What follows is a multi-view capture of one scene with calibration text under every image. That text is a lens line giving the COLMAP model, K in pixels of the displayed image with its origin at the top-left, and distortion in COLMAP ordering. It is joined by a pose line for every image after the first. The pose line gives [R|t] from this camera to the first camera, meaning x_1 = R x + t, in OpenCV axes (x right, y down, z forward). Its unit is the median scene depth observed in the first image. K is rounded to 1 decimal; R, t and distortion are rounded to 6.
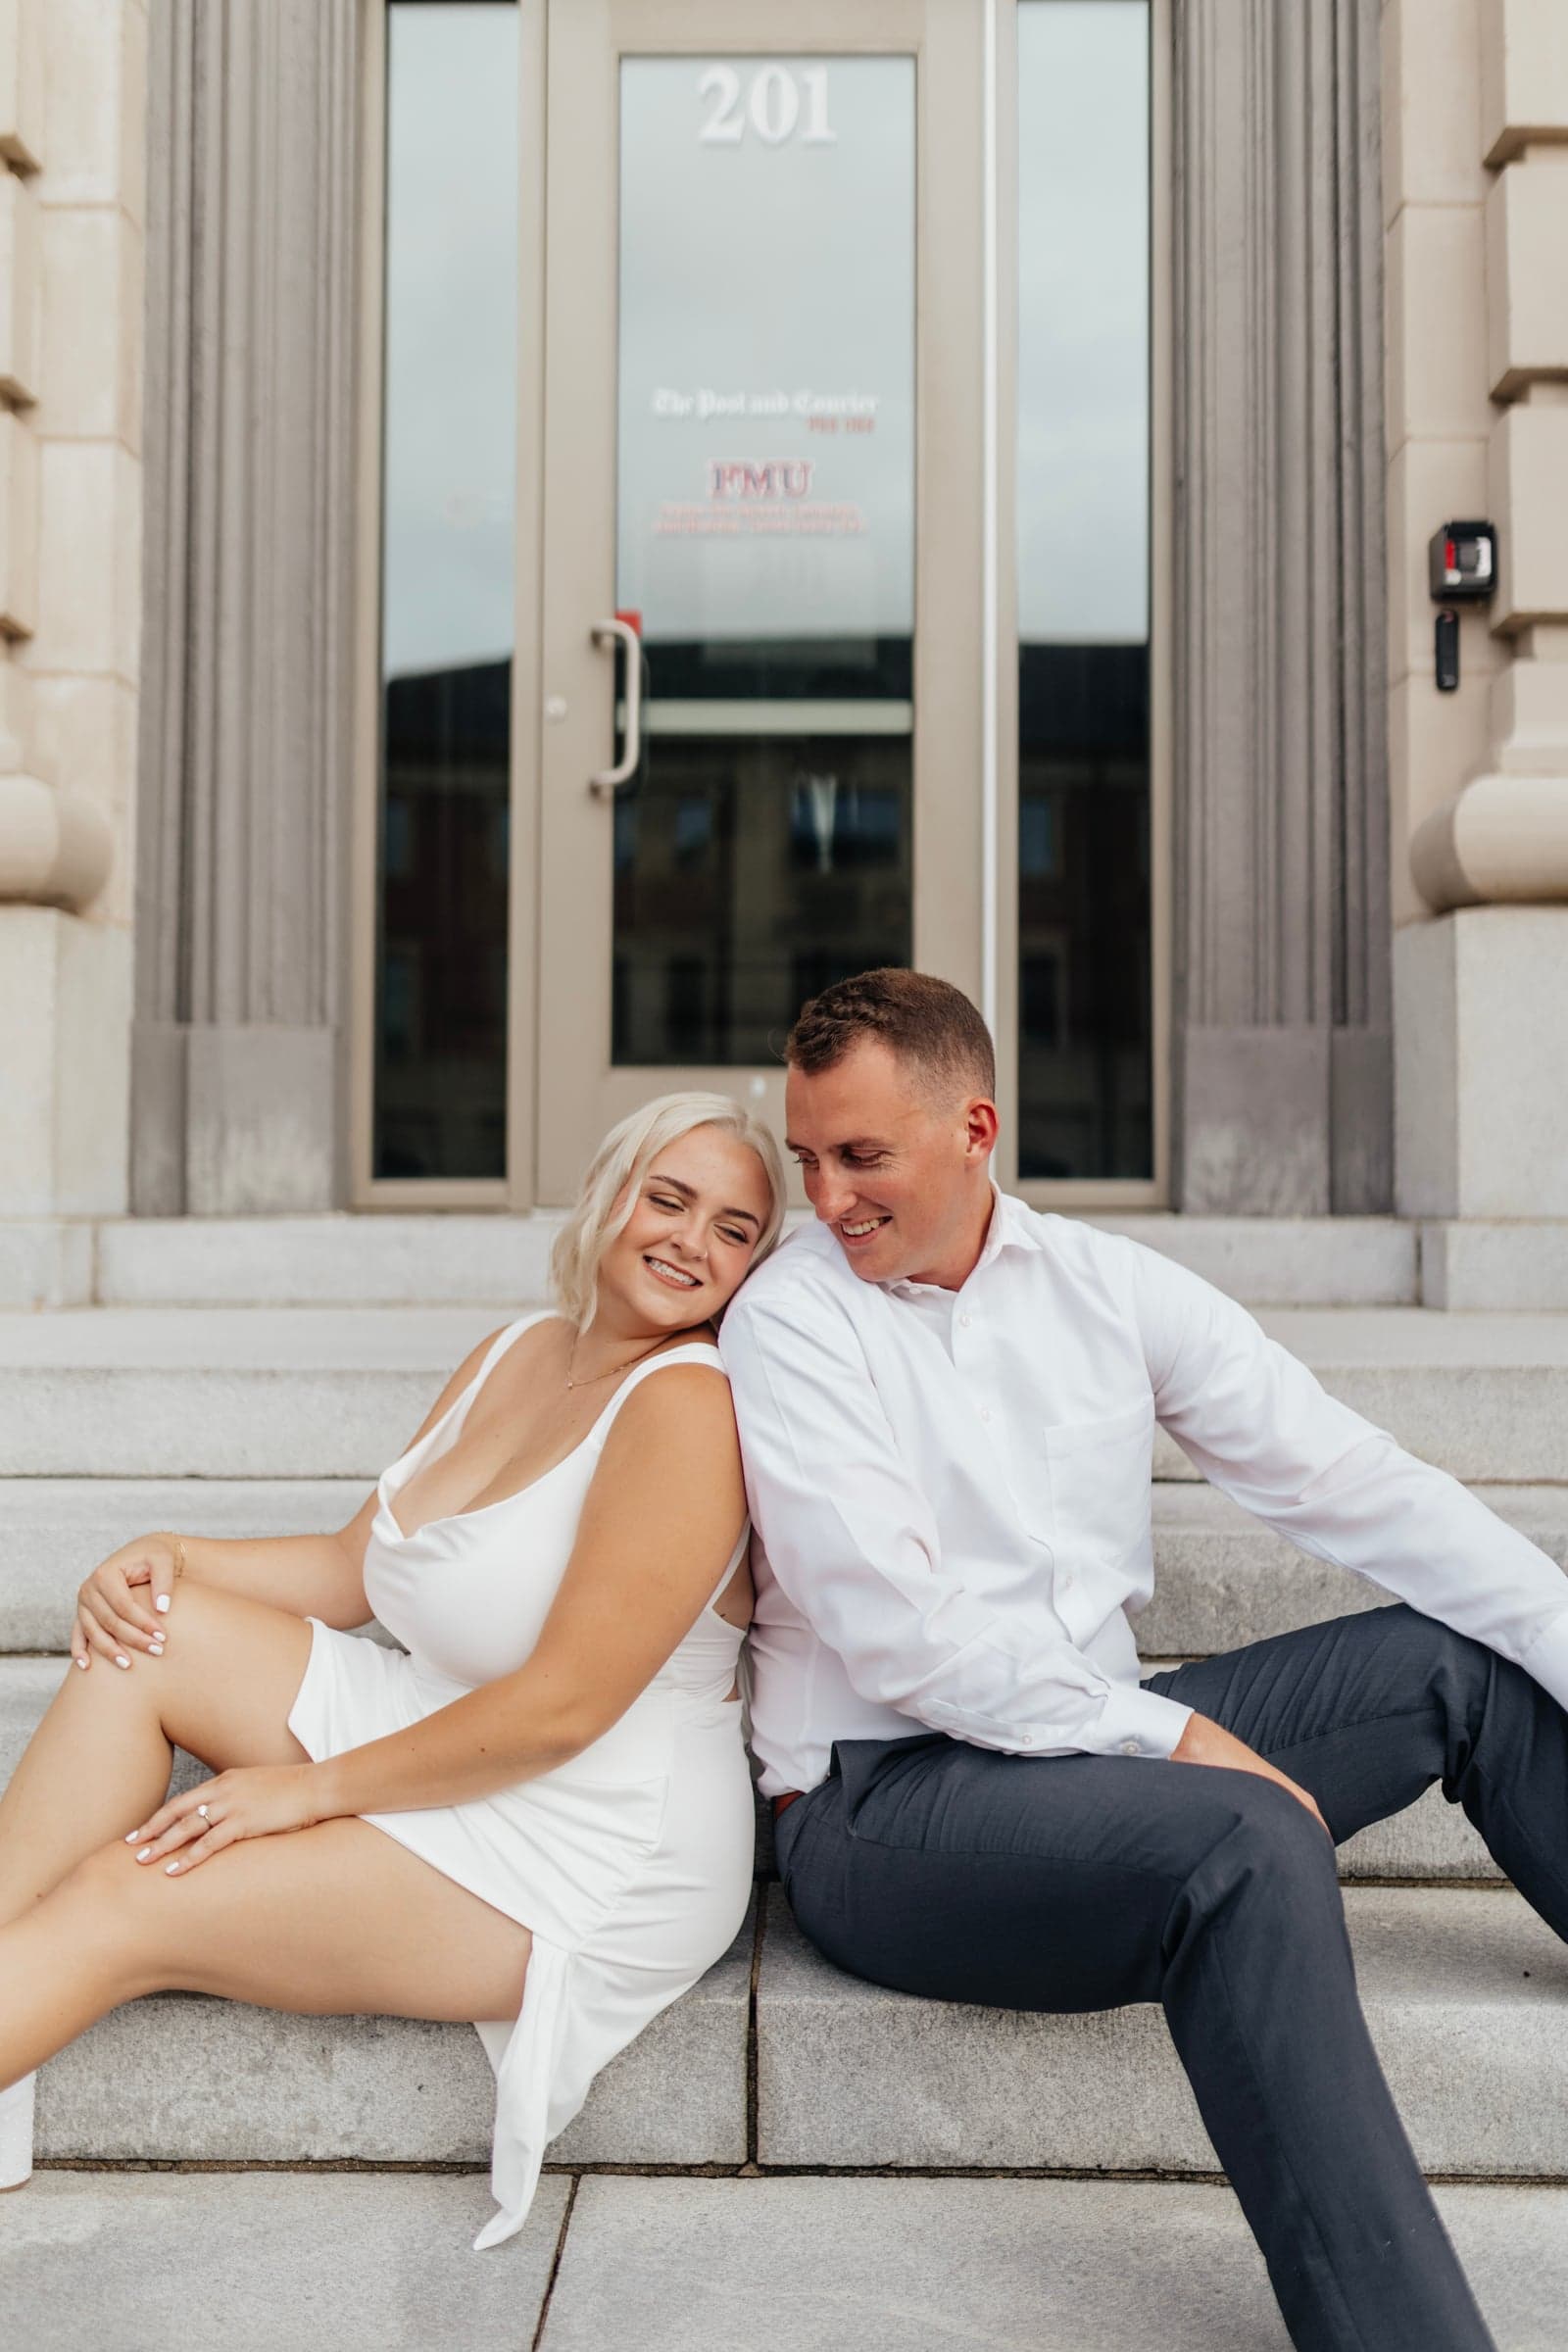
lens RADIAL K [[1887.6, 0, 784.0], [0, 1887.6, 1176.0], [0, 0, 1]] dist [0.005895, 0.009236]
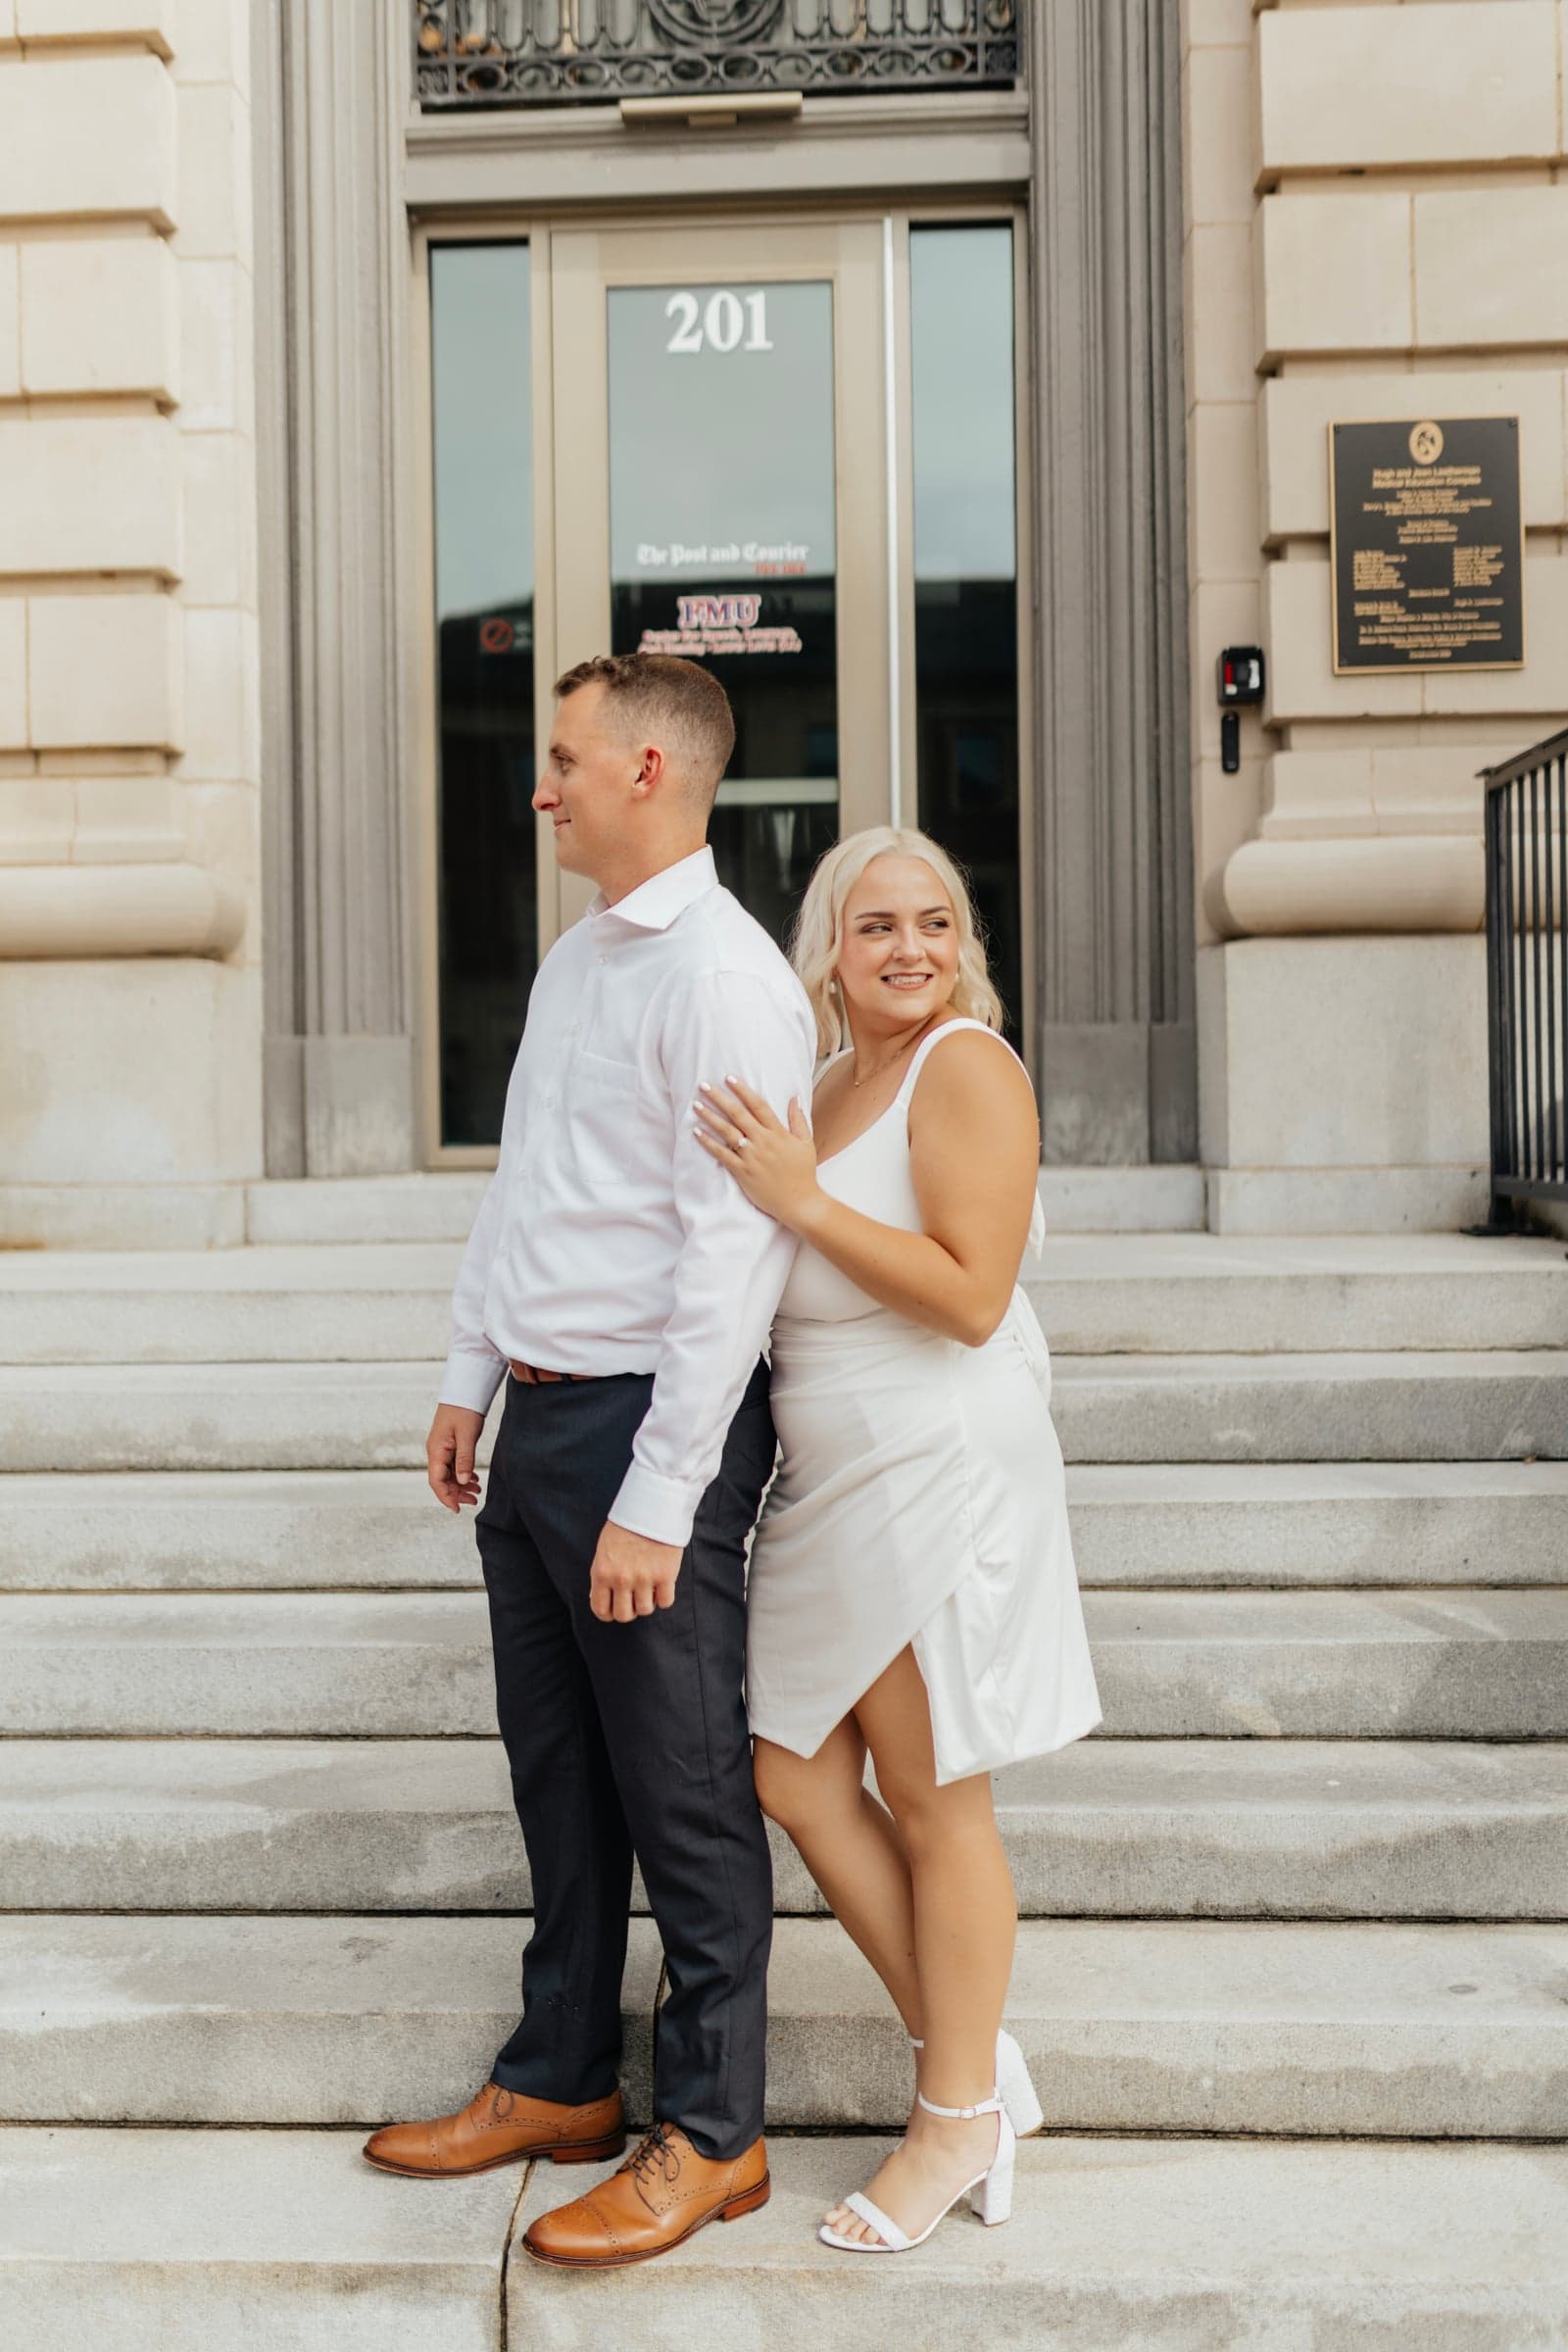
lens RADIAL K [[2093.3, 0, 784.0], [0, 2093.3, 1176.0], [0, 0, 1]] dist [-0.004520, -0.002759]
pose [[0.999384, -0.015948, -0.031259, 0.074799], [0.017627, 0.998375, 0.054191, -0.055961], [0.030344, -0.054708, 0.998041, -0.498297]]
